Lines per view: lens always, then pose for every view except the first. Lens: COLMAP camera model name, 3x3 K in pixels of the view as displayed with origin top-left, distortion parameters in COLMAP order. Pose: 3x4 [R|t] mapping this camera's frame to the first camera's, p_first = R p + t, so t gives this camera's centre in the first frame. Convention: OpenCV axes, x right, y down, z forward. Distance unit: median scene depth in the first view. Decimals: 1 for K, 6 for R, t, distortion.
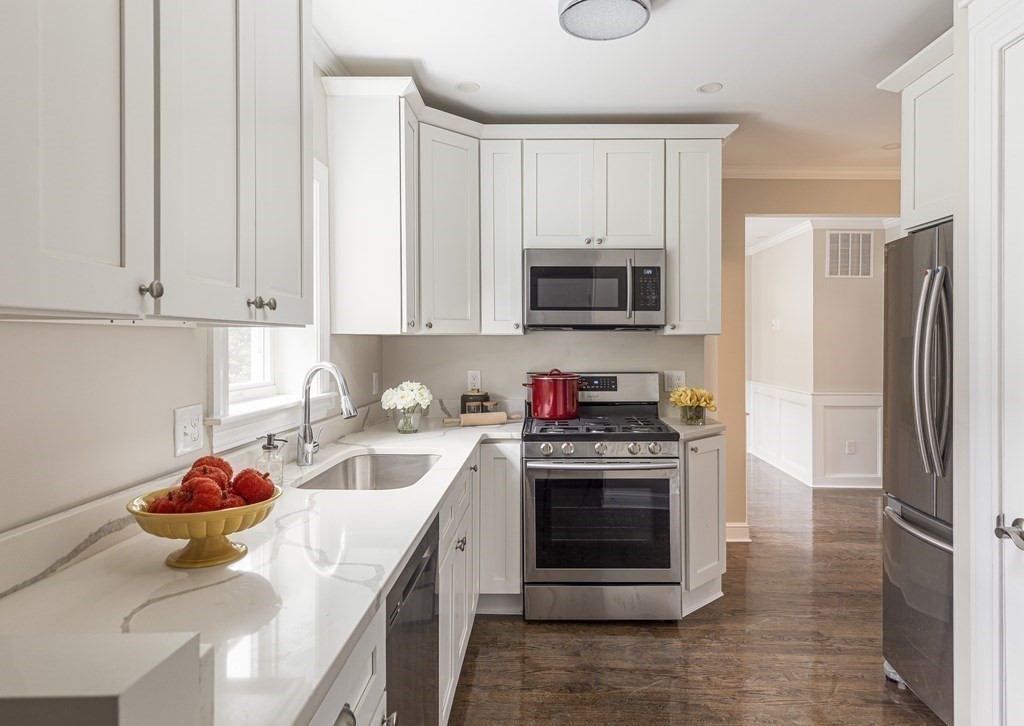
lens RADIAL K [[590.5, 0, 535.0], [0, 590.5, 344.0], [0, 0, 1]] dist [-0.005249, -0.000955]
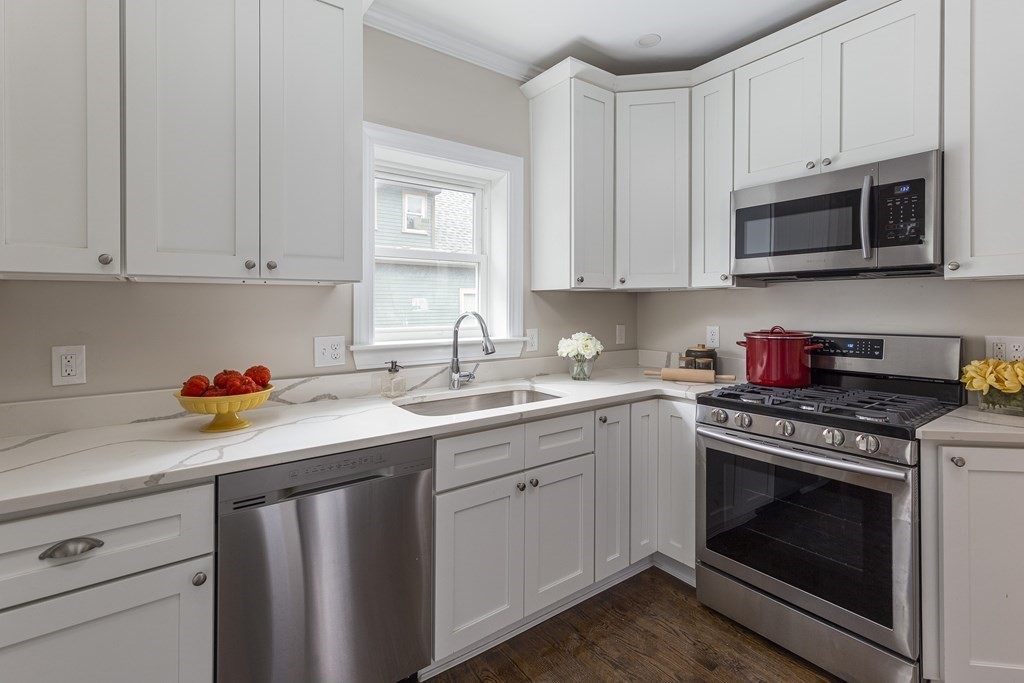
lens RADIAL K [[473.4, 0, 519.1], [0, 473.4, 306.6], [0, 0, 1]] dist [0.003222, 0.000499]
pose [[0.618675, -0.002628, -0.785642, 0.350600], [0.002631, 0.999996, -0.001273, 0.014652], [0.785642, -0.001279, 0.618680, 0.303538]]
